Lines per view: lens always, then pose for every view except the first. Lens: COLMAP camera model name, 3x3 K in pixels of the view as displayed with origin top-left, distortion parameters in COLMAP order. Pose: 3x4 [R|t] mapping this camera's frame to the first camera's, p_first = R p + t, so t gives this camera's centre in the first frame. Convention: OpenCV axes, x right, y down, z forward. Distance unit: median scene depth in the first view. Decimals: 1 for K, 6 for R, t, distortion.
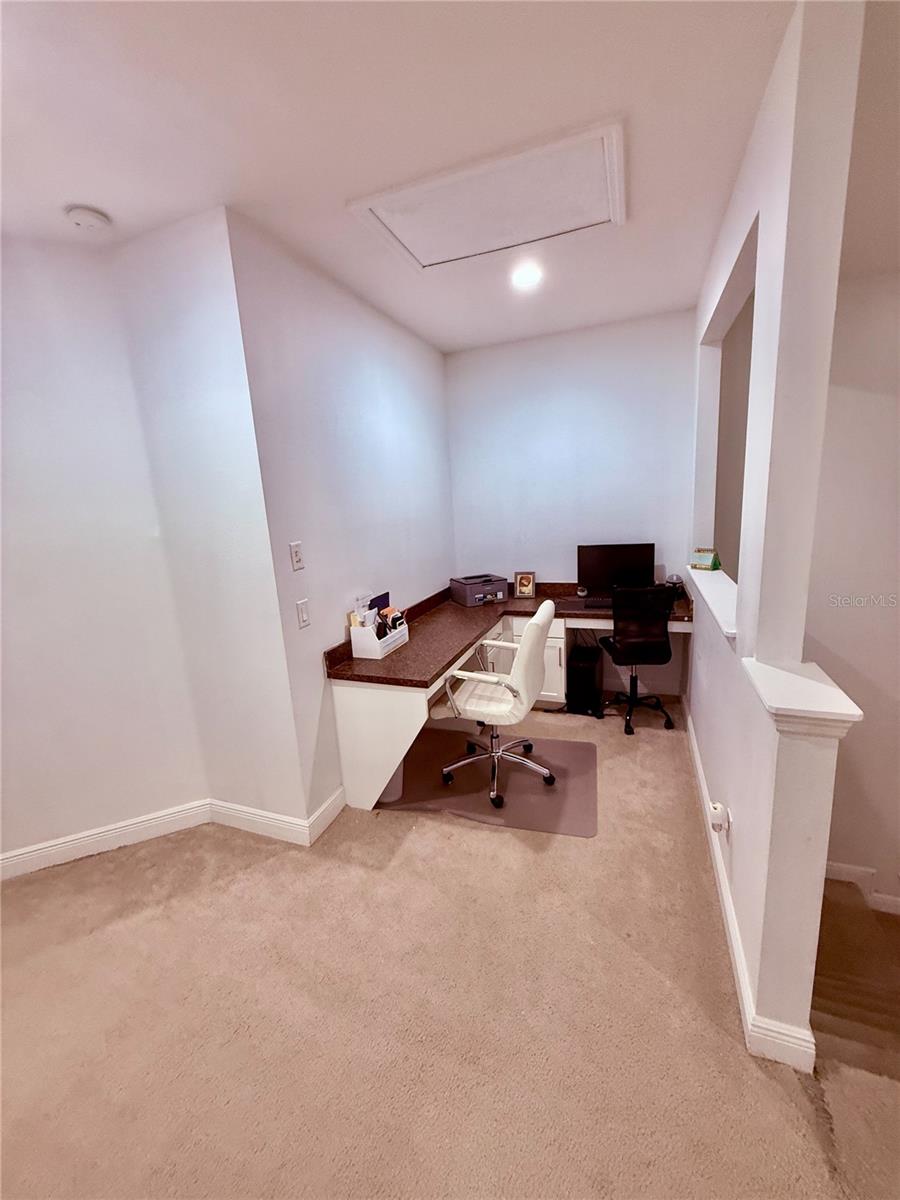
lens RADIAL K [[479.2, 0, 453.1], [0, 479.2, 598.1], [0, 0, 1]] dist [-0.000164, 0.000227]
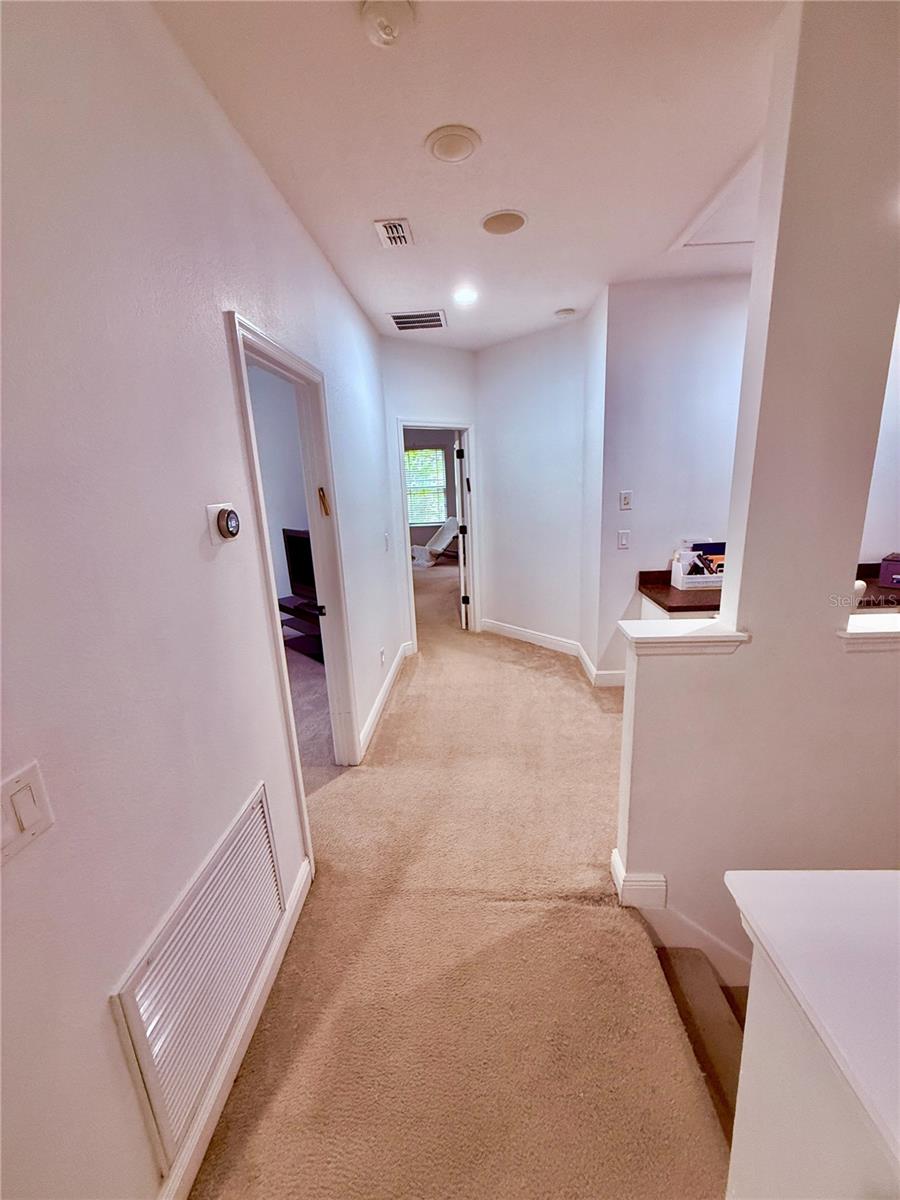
lens RADIAL K [[479.2, 0, 447.5], [0, 479.2, 603.1], [0, 0, 1]] dist [-0.000164, 0.000227]
pose [[0.305602, 0.288141, -0.907514, 0.929949], [-0.167390, 0.954526, 0.246700, -0.055810], [0.937330, 0.076517, 0.339937, -0.011056]]
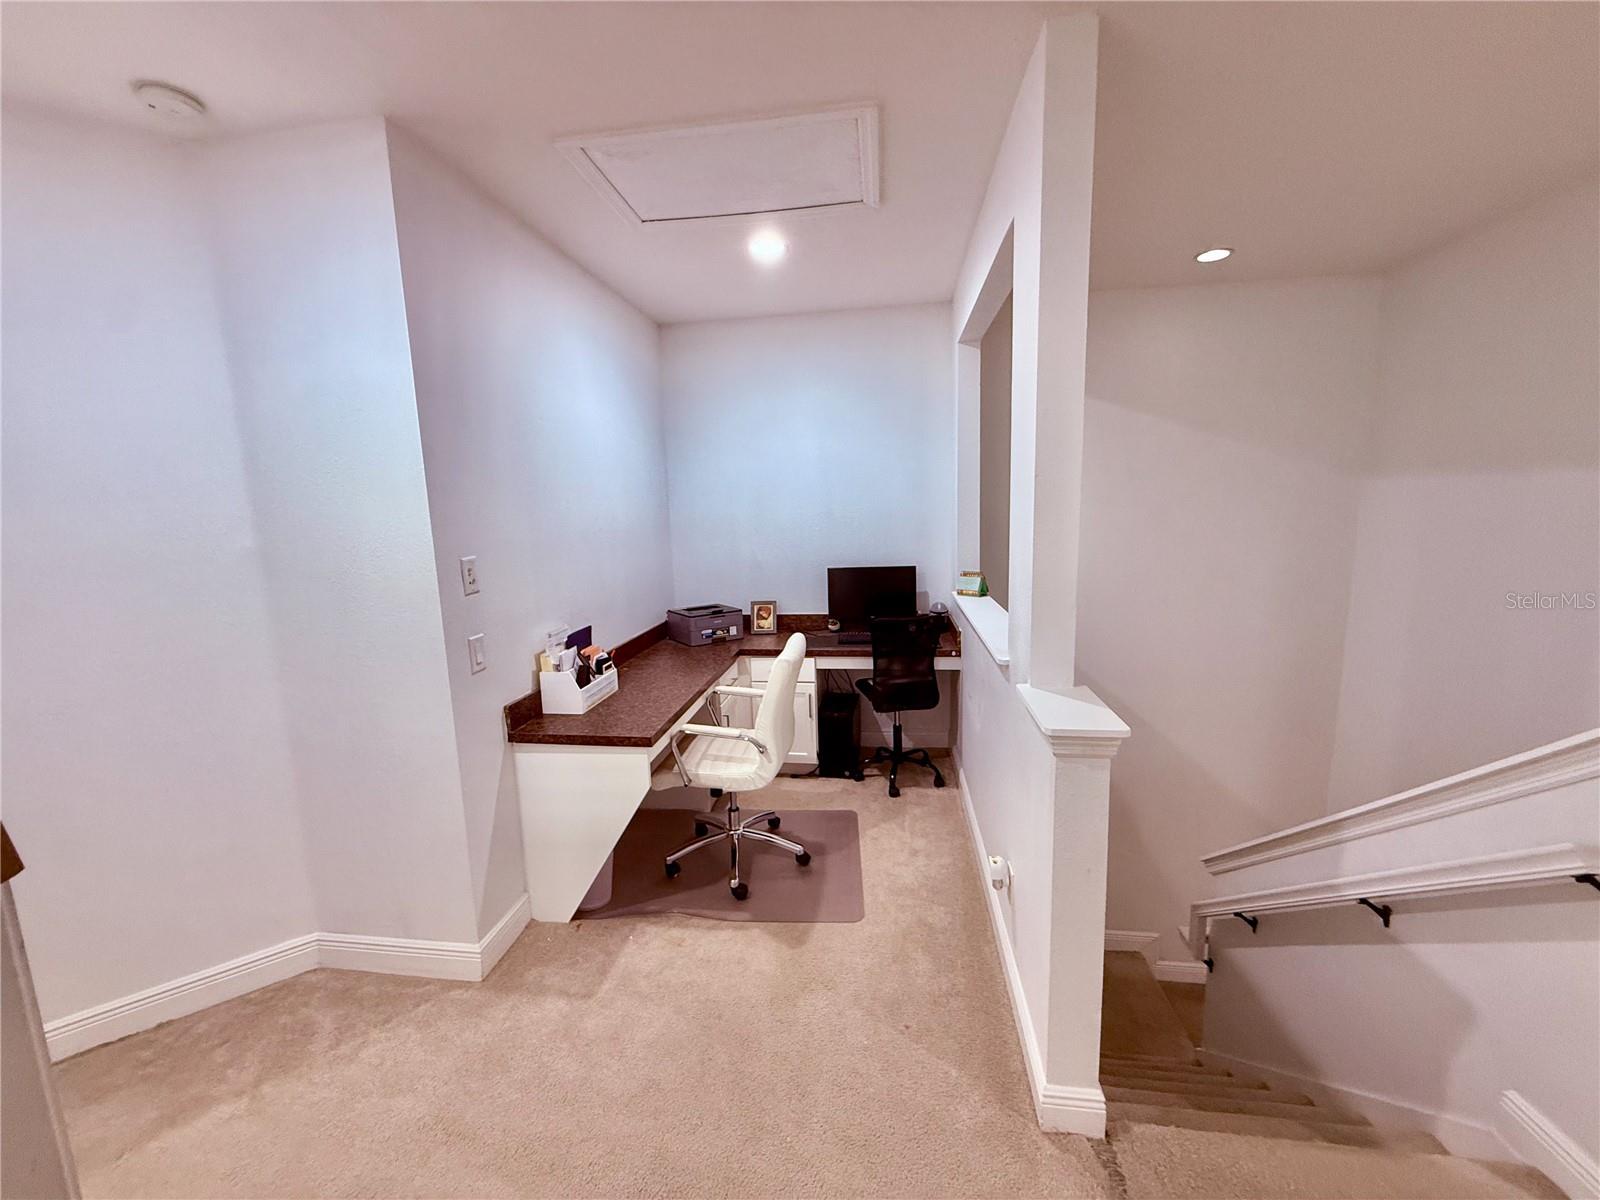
lens RADIAL K [[639.0, 0, 800.1], [0, 639.0, 601.9], [0, 0, 1]] dist [-0.000164, 0.000227]
pose [[0.974458, -0.004300, 0.224527, -0.049053], [0.018823, 0.997862, -0.062582, 0.023845], [-0.223778, 0.065210, 0.972456, -0.070133]]
